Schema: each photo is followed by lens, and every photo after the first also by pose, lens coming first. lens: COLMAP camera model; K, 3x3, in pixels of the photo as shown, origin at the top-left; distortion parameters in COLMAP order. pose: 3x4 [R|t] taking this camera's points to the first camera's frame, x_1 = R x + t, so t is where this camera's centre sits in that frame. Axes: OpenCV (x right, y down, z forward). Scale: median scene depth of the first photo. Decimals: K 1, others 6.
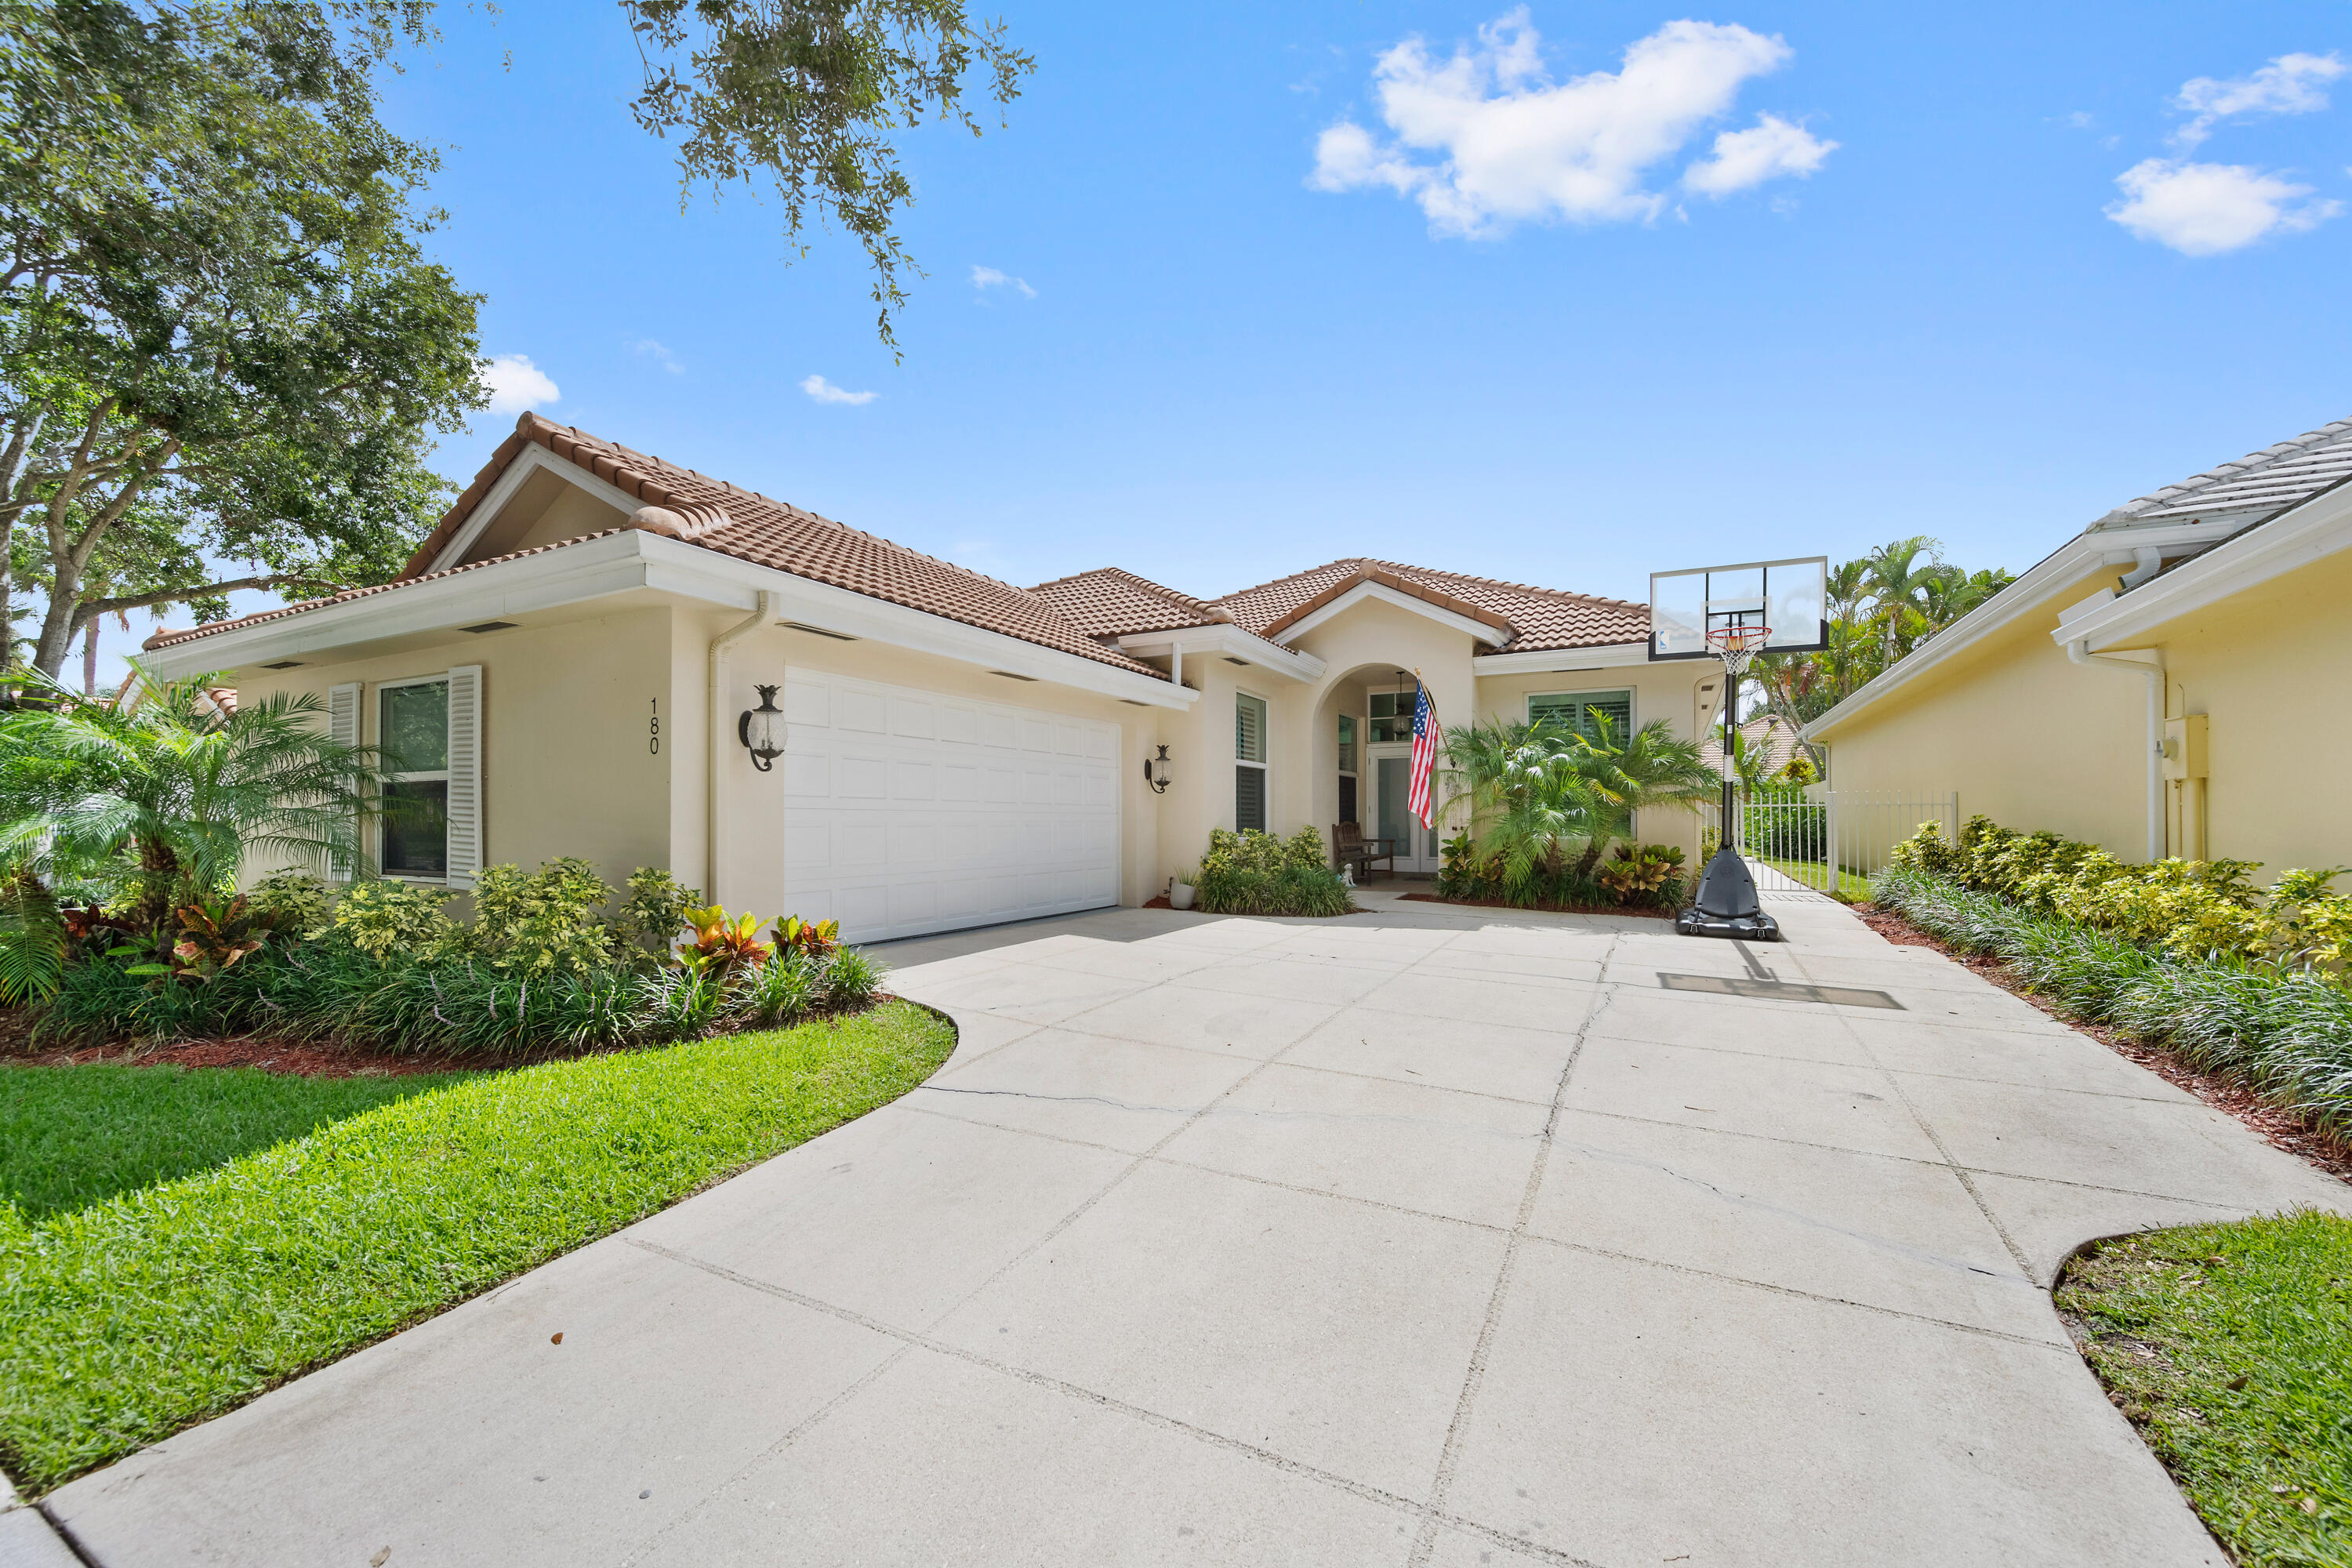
lens RADIAL K [[912.6, 0, 1175.8], [0, 912.6, 816.2], [0, 0, 1]] dist [-0.000849, -0.000021]
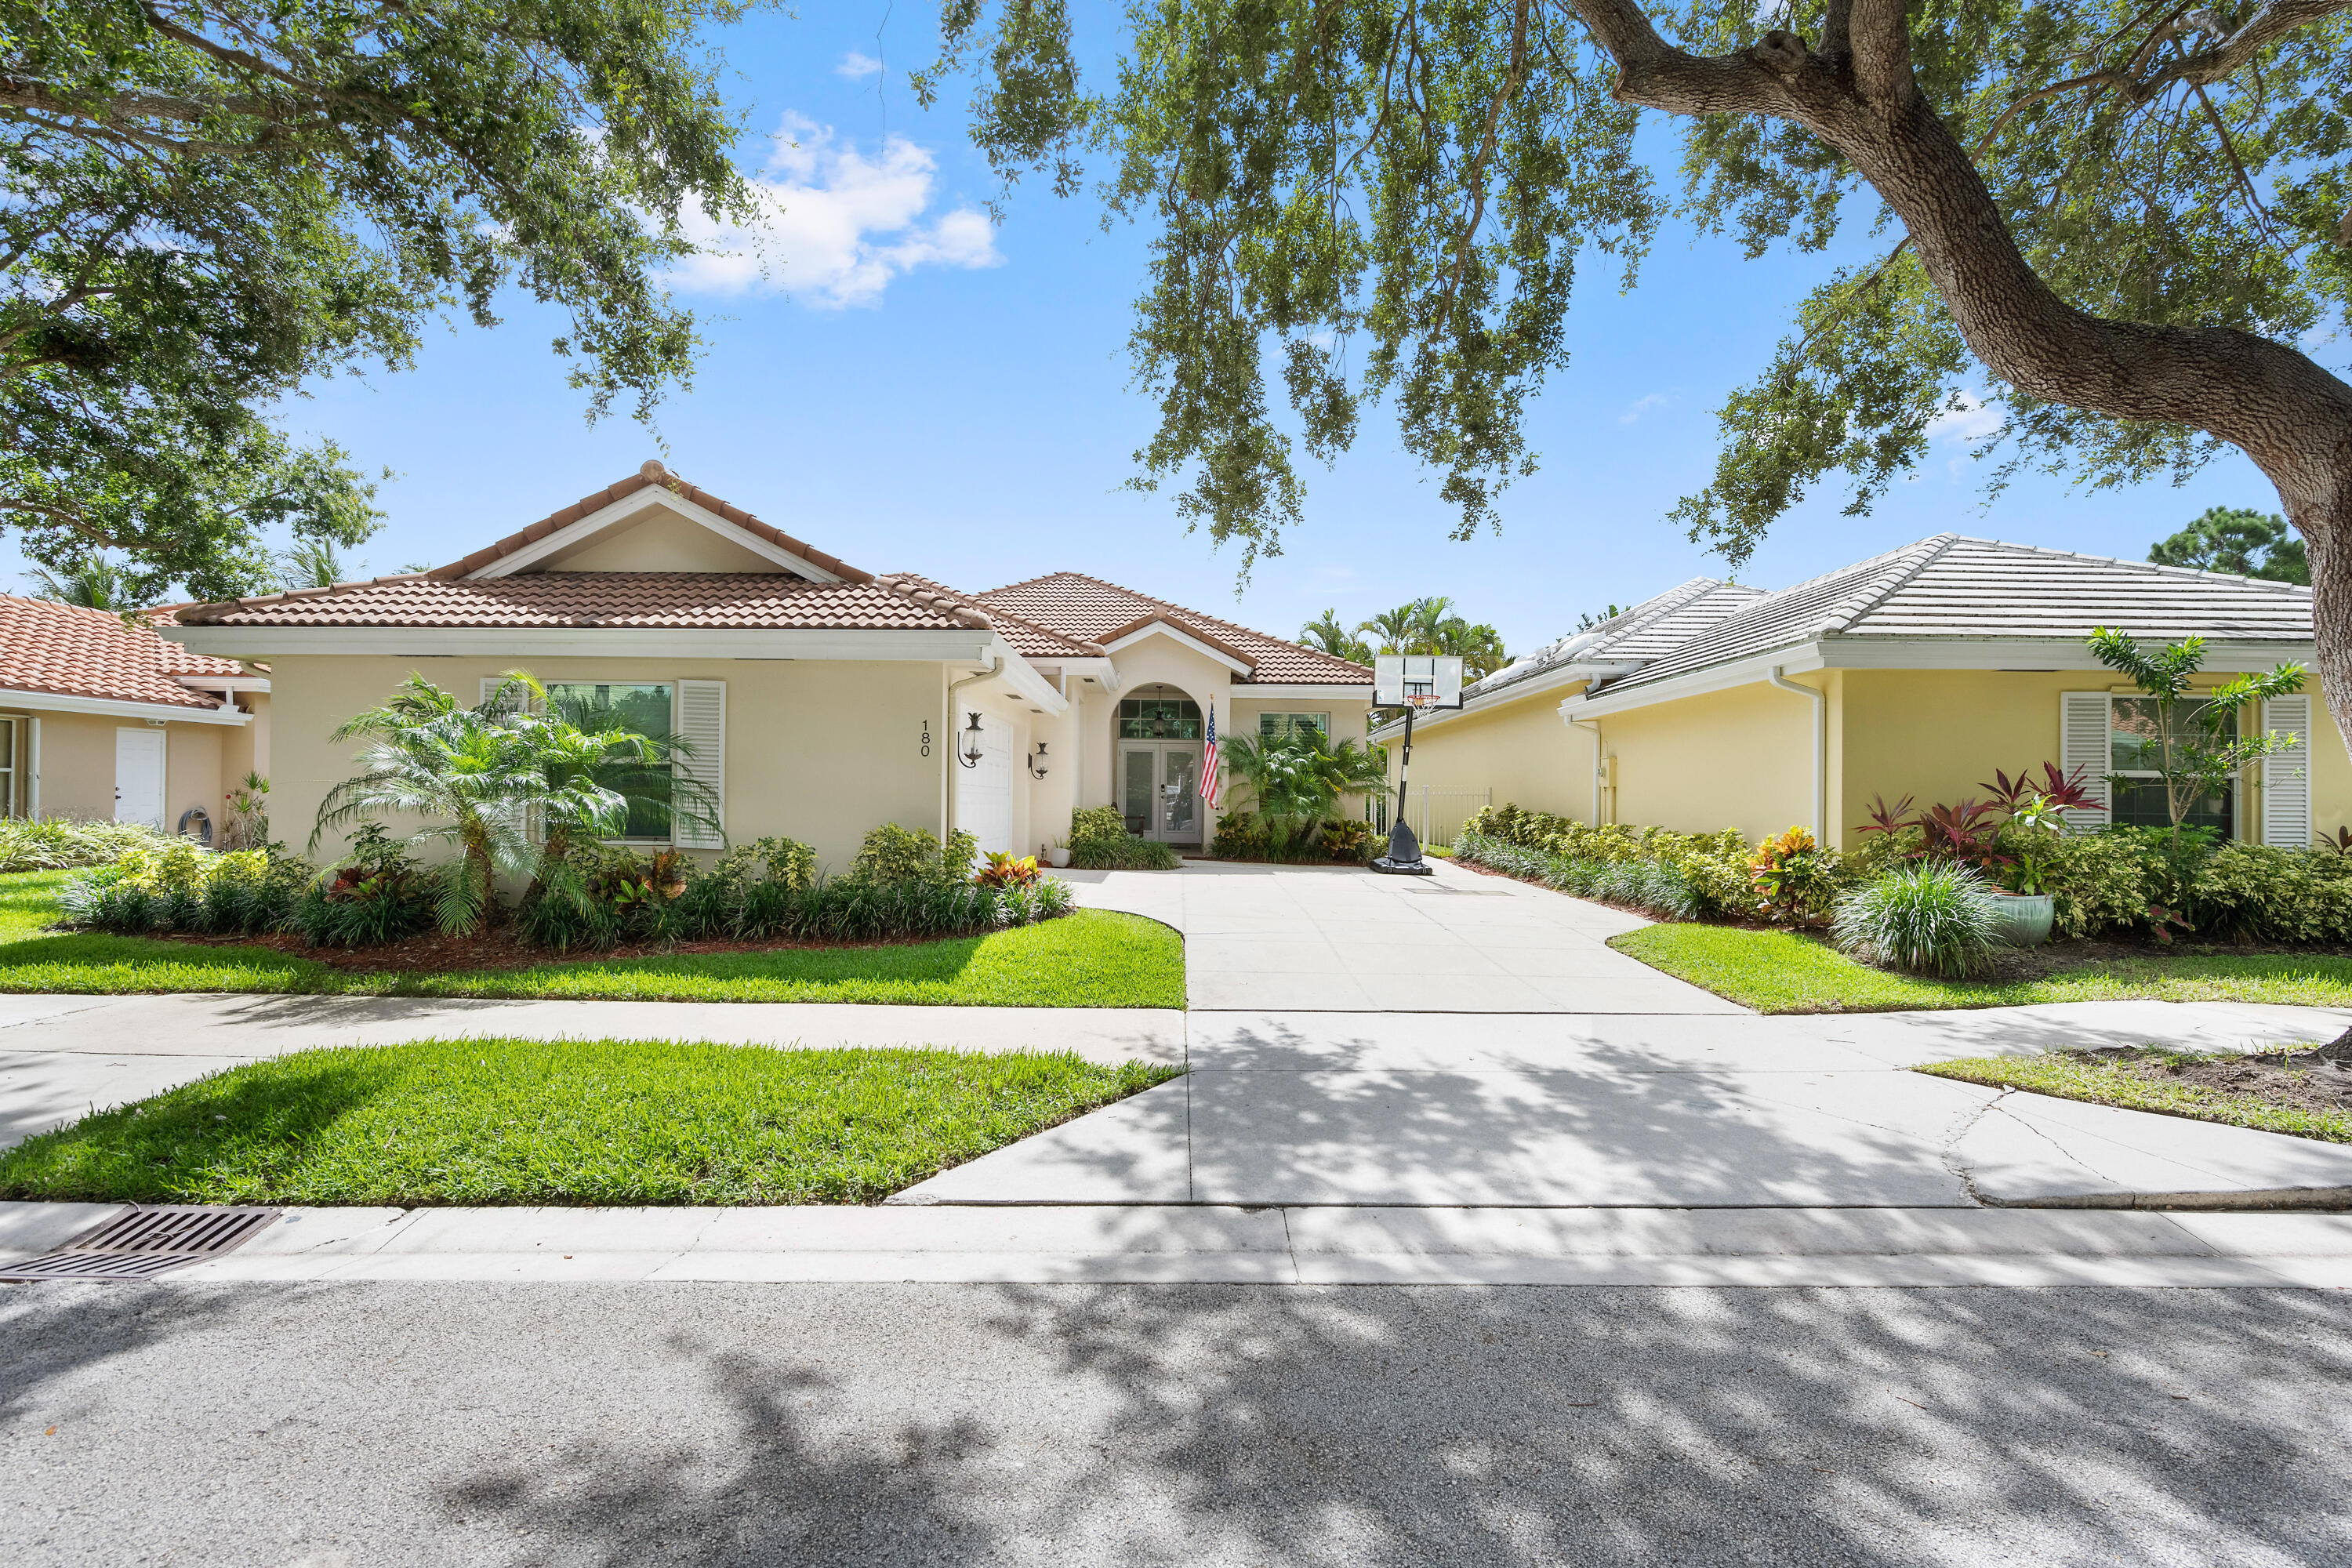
lens RADIAL K [[1035.0, 0, 1174.6], [0, 1035.0, 791.6], [0, 0, 1]] dist [0.007171, -0.000225]
pose [[0.888004, 0.014528, 0.459606, -0.532050], [-0.013169, 0.999894, -0.006164, -0.001504], [-0.459647, -0.000578, 0.888101, -0.401452]]
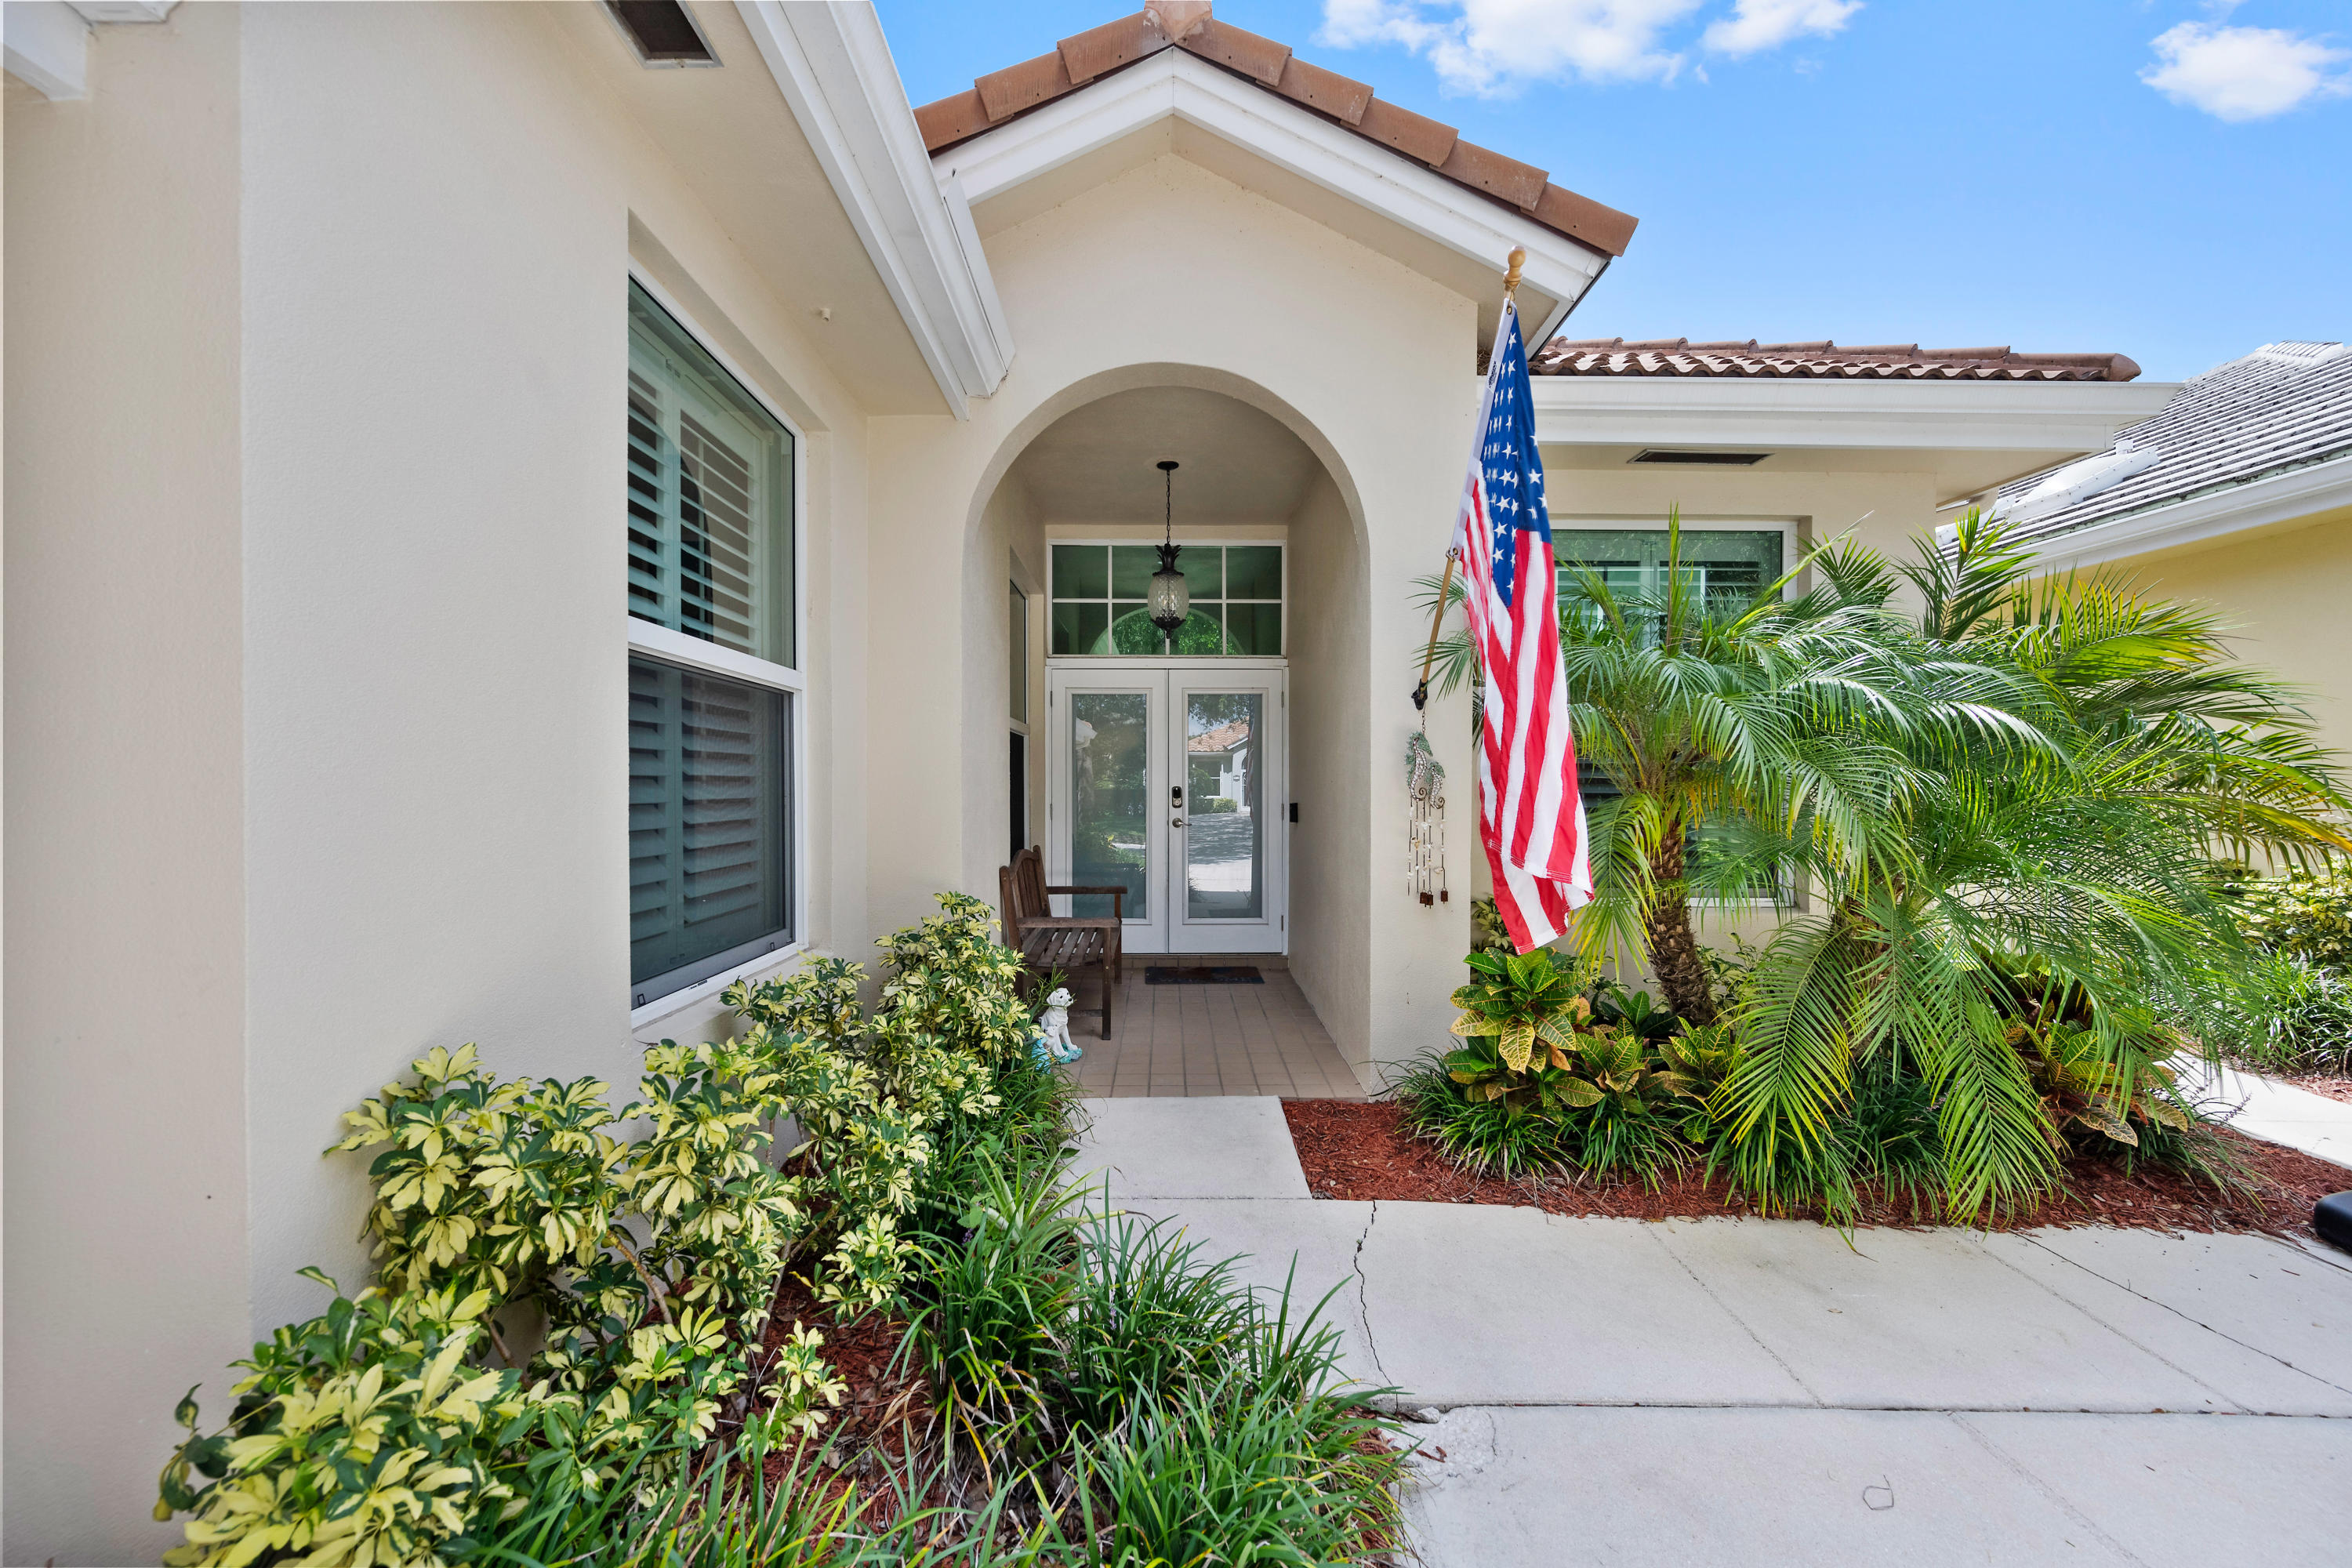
lens RADIAL K [[939.1, 0, 1182.3], [0, 939.1, 771.2], [0, 0, 1]] dist [-0.000053, 0.000107]
pose [[0.877727, 0.002990, 0.479152, 0.084438], [0.000658, 0.999972, -0.007445, -0.036113], [-0.479161, 0.006850, 0.877701, 0.863893]]
